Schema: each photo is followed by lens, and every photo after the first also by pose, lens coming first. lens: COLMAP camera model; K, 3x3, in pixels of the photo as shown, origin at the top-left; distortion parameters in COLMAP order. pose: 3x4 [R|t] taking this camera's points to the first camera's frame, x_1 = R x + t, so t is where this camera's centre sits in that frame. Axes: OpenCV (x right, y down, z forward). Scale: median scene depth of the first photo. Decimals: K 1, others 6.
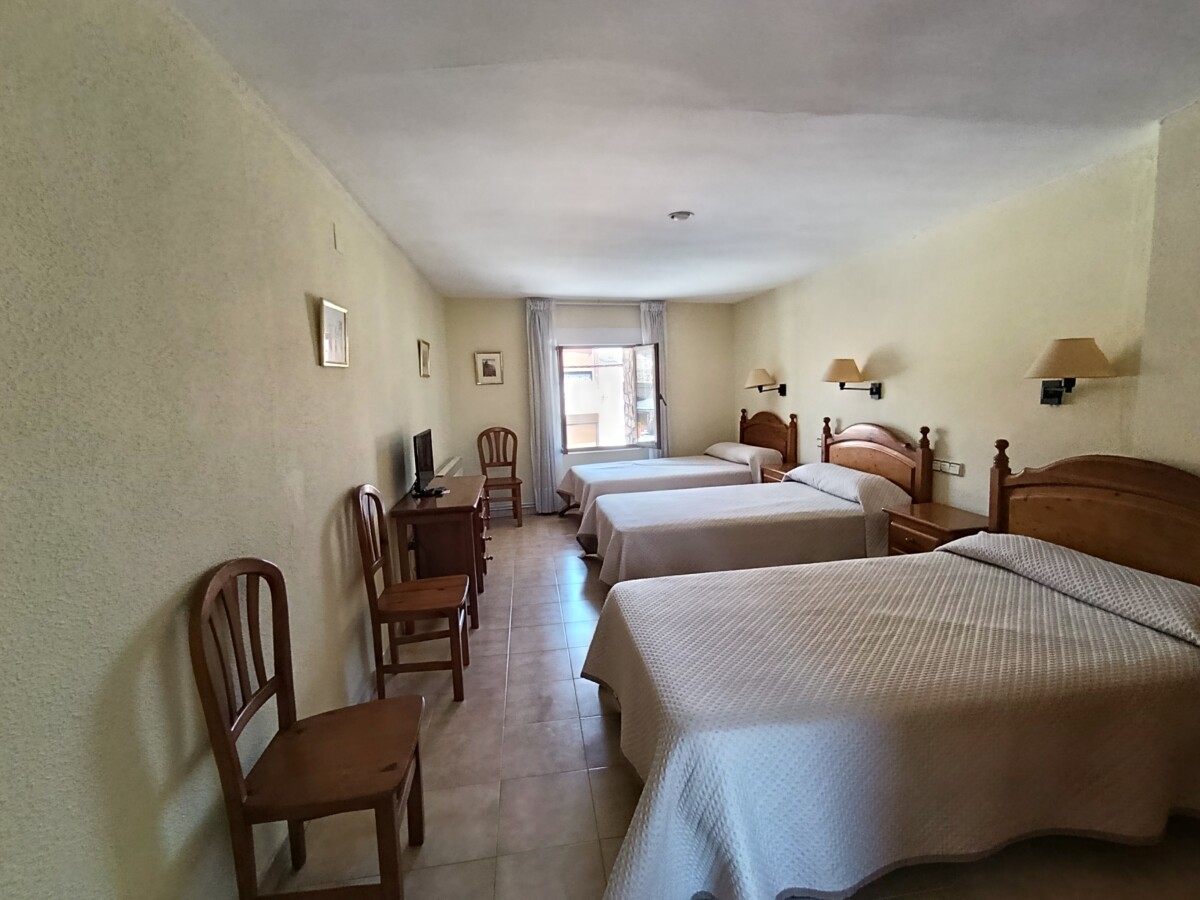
lens RADIAL K [[544.5, 0, 604.8], [0, 544.5, 452.7], [0, 0, 1]] dist [-0.003855, 0.003380]
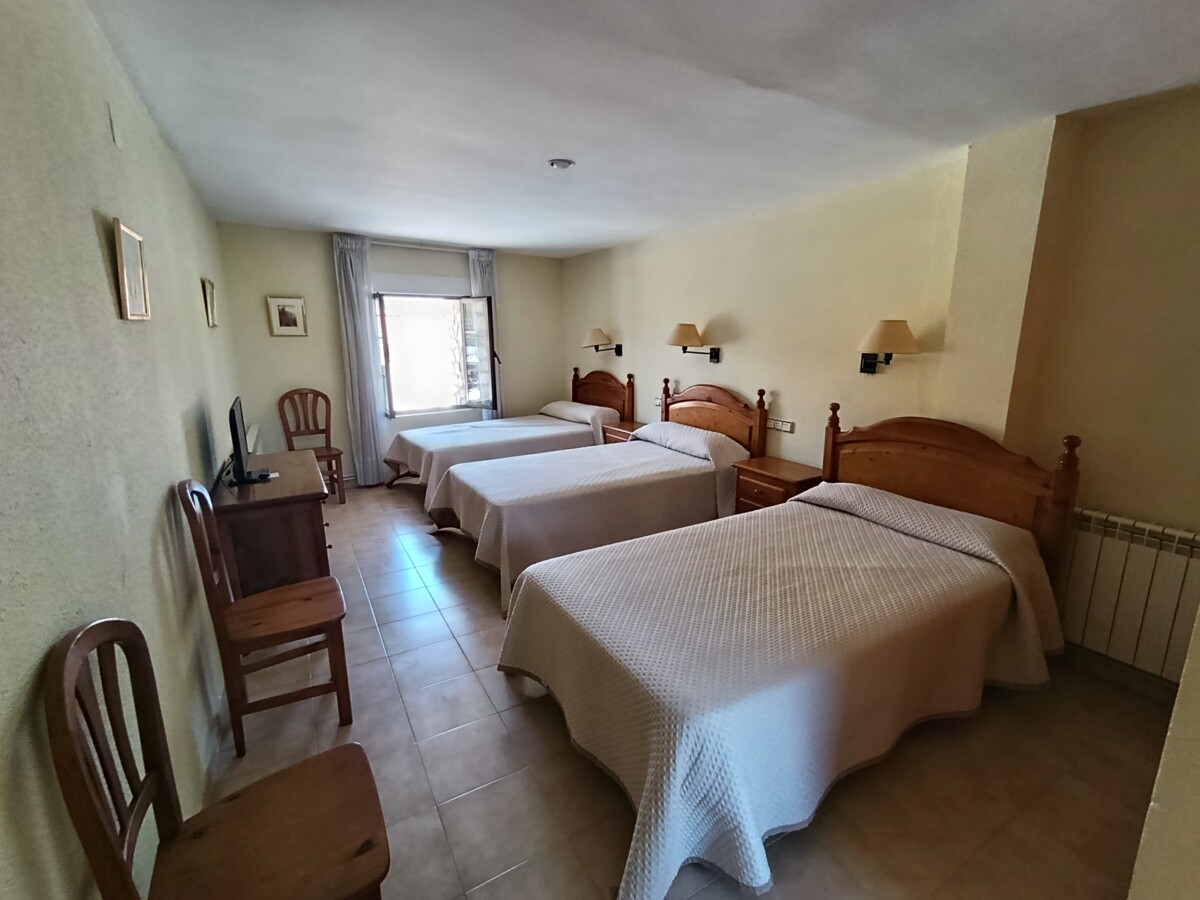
lens RADIAL K [[544.5, 0, 624.7], [0, 544.5, 456.9], [0, 0, 1]] dist [-0.003855, 0.003380]
pose [[0.924945, -0.053404, 0.376330, -0.111859], [0.018990, 0.995337, 0.094572, -0.022087], [-0.379626, -0.080327, 0.921646, 0.059145]]
